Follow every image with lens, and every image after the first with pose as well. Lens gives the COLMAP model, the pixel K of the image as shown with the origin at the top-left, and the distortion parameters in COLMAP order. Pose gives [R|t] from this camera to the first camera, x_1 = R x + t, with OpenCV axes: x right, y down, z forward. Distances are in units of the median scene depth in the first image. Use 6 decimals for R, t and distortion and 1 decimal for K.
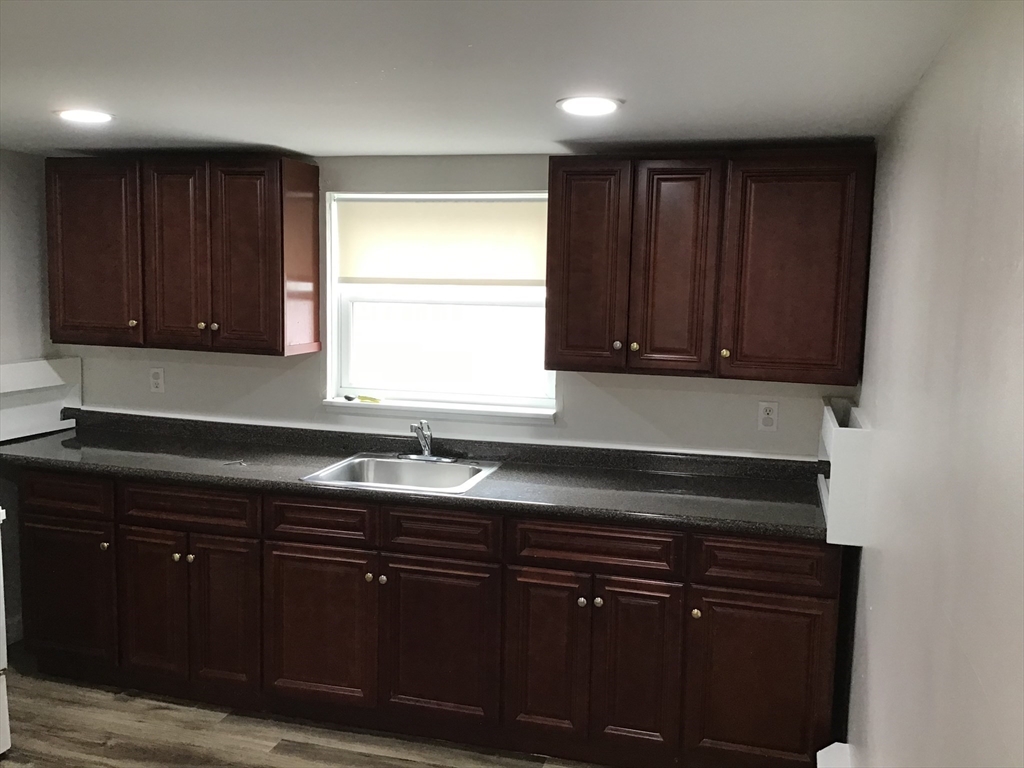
lens RADIAL K [[987.3, 0, 513.8], [0, 987.3, 414.0], [0, 0, 1]] dist [0.043810, 0.004881]
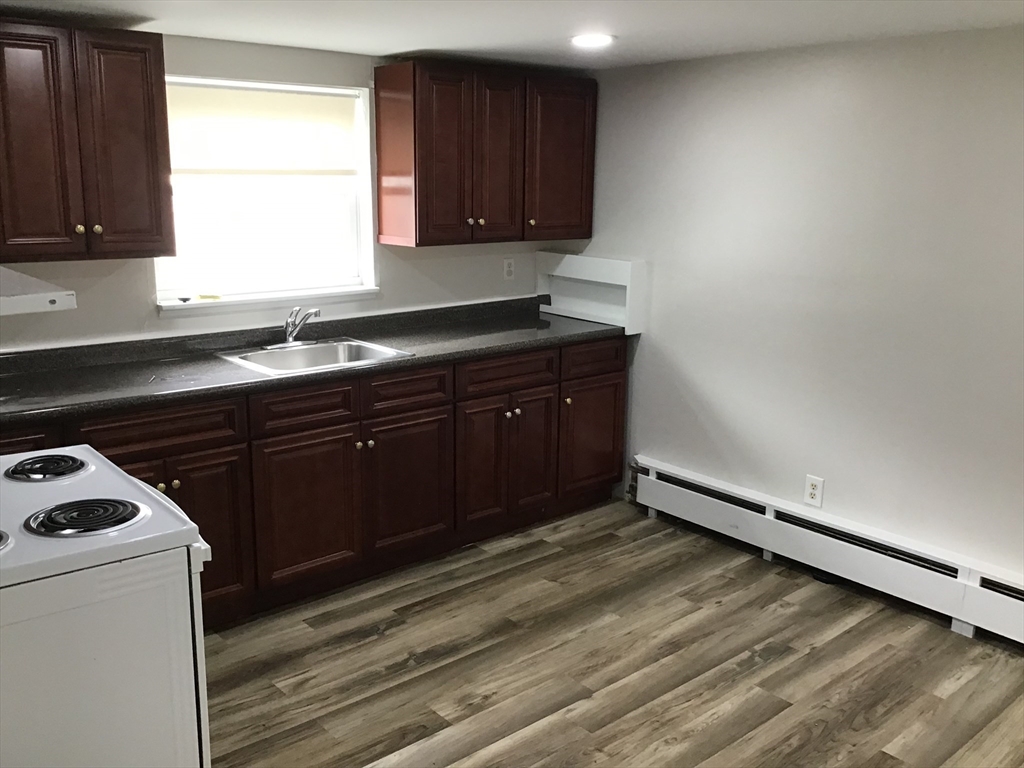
lens RADIAL K [[921.3, 0, 512.0], [0, 921.3, 384.0], [0, 0, 1]] dist [0.324007, -0.001143]
pose [[0.586476, -0.203727, 0.783927, -0.826293], [0.123925, 0.979025, 0.161718, -0.051465], [-0.800430, 0.002304, 0.599422, 0.215194]]
